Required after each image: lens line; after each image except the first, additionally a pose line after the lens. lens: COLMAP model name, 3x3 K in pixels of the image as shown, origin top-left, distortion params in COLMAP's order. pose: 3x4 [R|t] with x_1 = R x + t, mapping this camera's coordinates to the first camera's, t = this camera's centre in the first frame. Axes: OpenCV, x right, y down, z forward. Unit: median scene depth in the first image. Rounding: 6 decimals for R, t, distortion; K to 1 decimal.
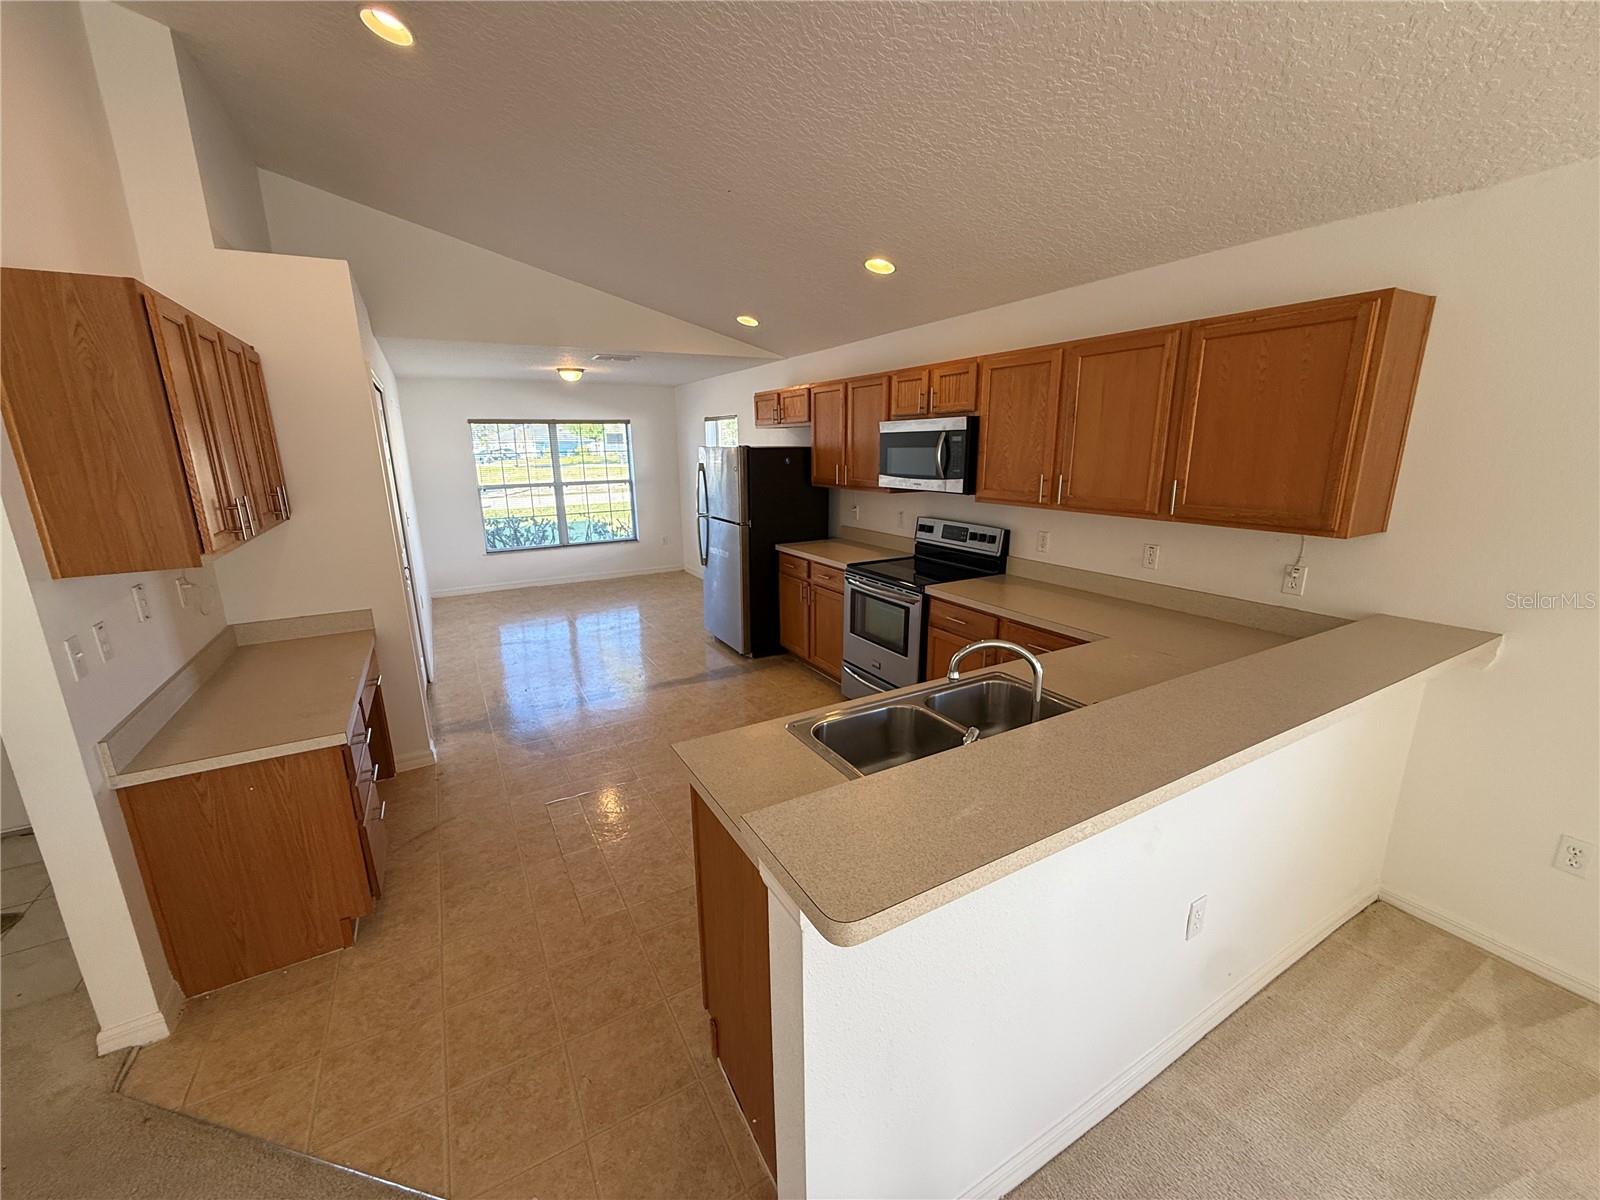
lens RADIAL K [[632.0, 0, 800.0], [0, 632.0, 600.0], [0, 0, 1]] dist [-0.000304, -0.000084]
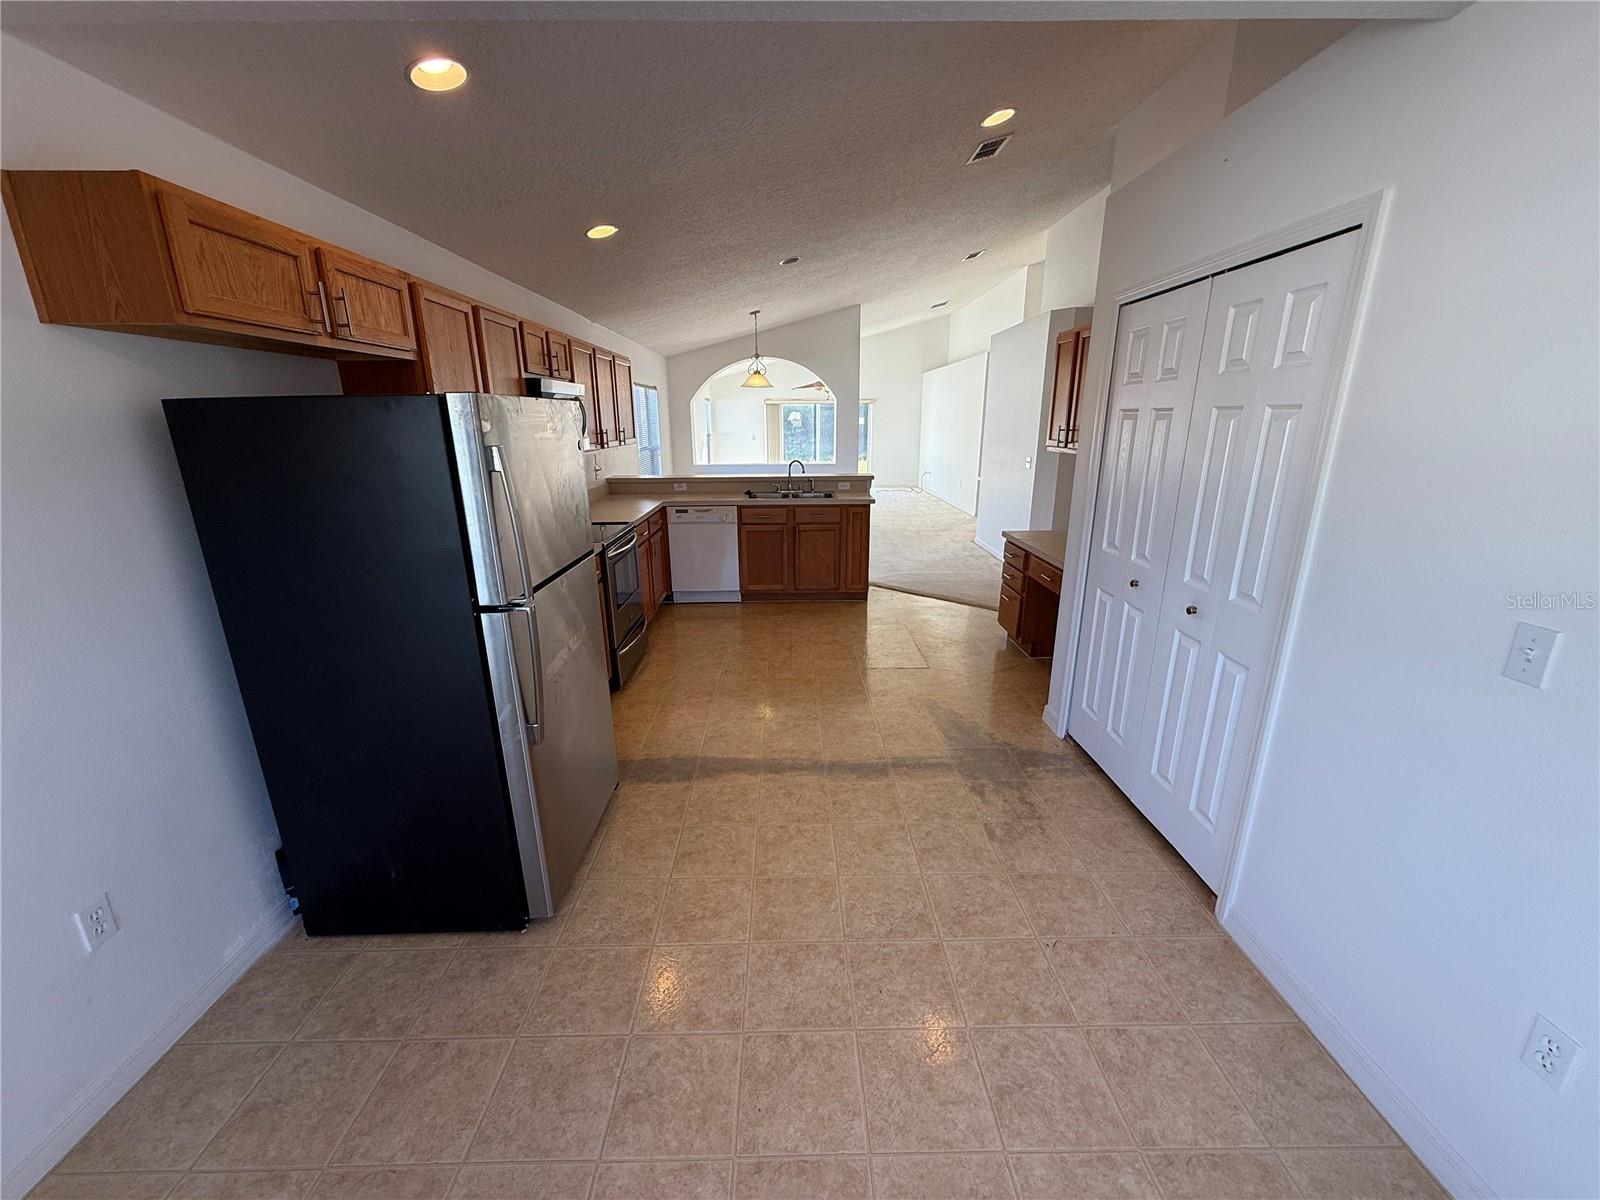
lens RADIAL K [[632.0, 0, 800.0], [0, 632.0, 600.0], [0, 0, 1]] dist [-0.000304, -0.000084]
pose [[-0.879788, -0.114809, 0.461294, -0.752931], [0.128800, 0.876525, 0.463804, -0.334447], [-0.457584, 0.467464, -0.756369, 1.614489]]
